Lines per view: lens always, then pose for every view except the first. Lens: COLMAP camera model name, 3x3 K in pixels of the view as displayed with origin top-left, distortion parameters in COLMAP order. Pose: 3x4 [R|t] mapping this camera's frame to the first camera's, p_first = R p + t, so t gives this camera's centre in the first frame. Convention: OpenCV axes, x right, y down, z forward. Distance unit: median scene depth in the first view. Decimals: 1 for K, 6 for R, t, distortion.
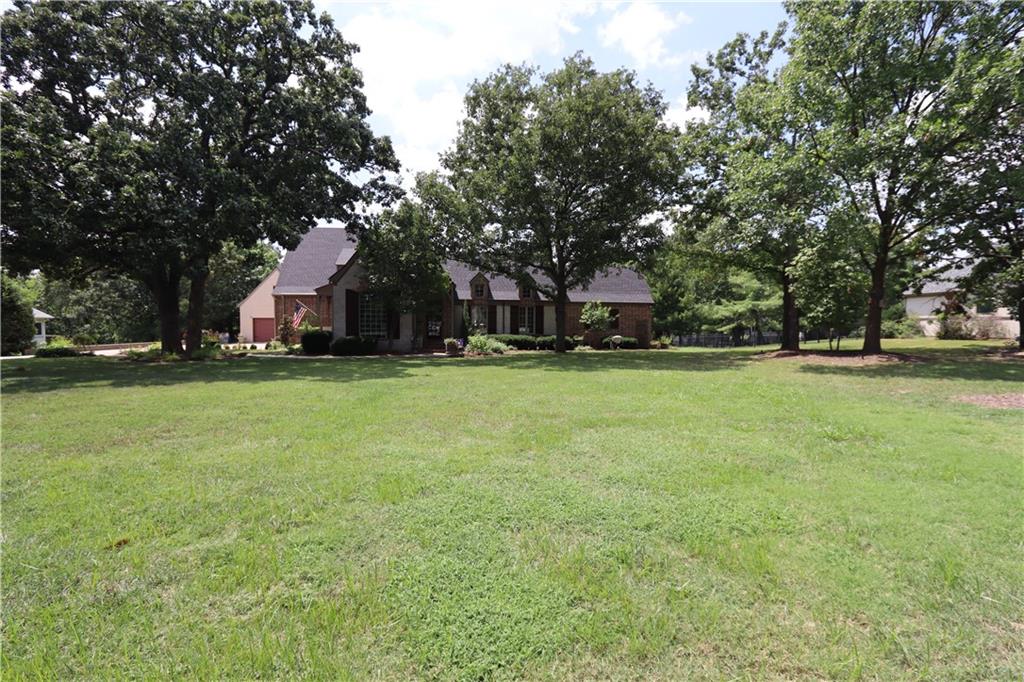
lens RADIAL K [[469.4, 0, 511.5], [0, 469.4, 341.4], [0, 0, 1]] dist [-0.018603, 0.003561]
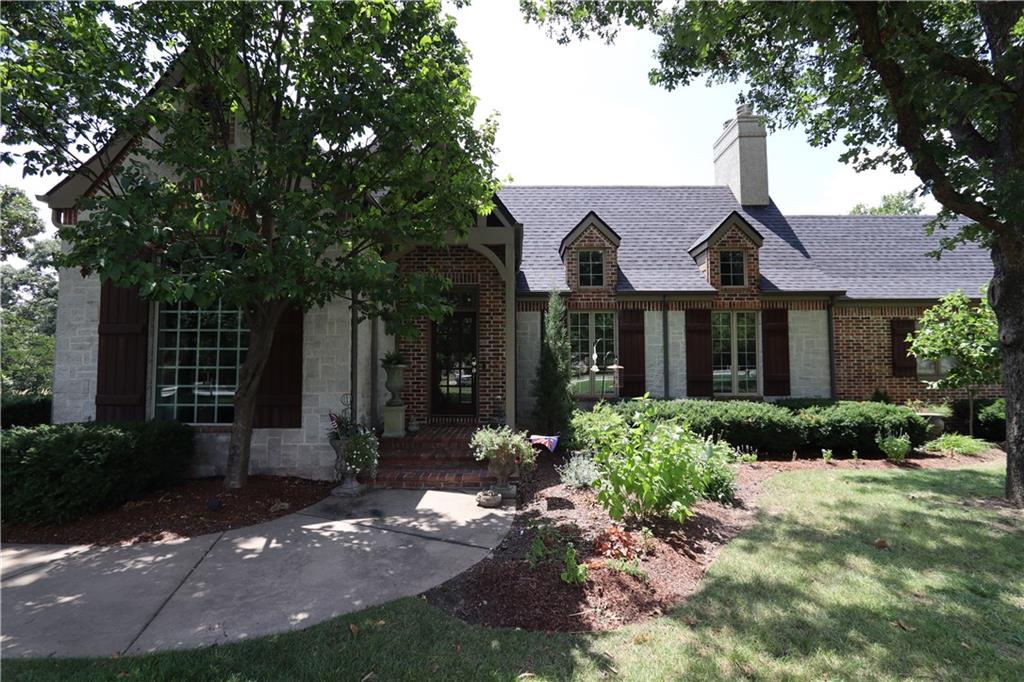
lens RADIAL K [[469.4, 0, 512.1], [0, 469.4, 340.7], [0, 0, 1]] dist [-0.018603, 0.003561]
pose [[0.990896, -0.012805, -0.134021, -0.080059], [0.001142, 0.996231, -0.086734, -0.025899], [0.134626, 0.085792, 0.987176, 0.661757]]
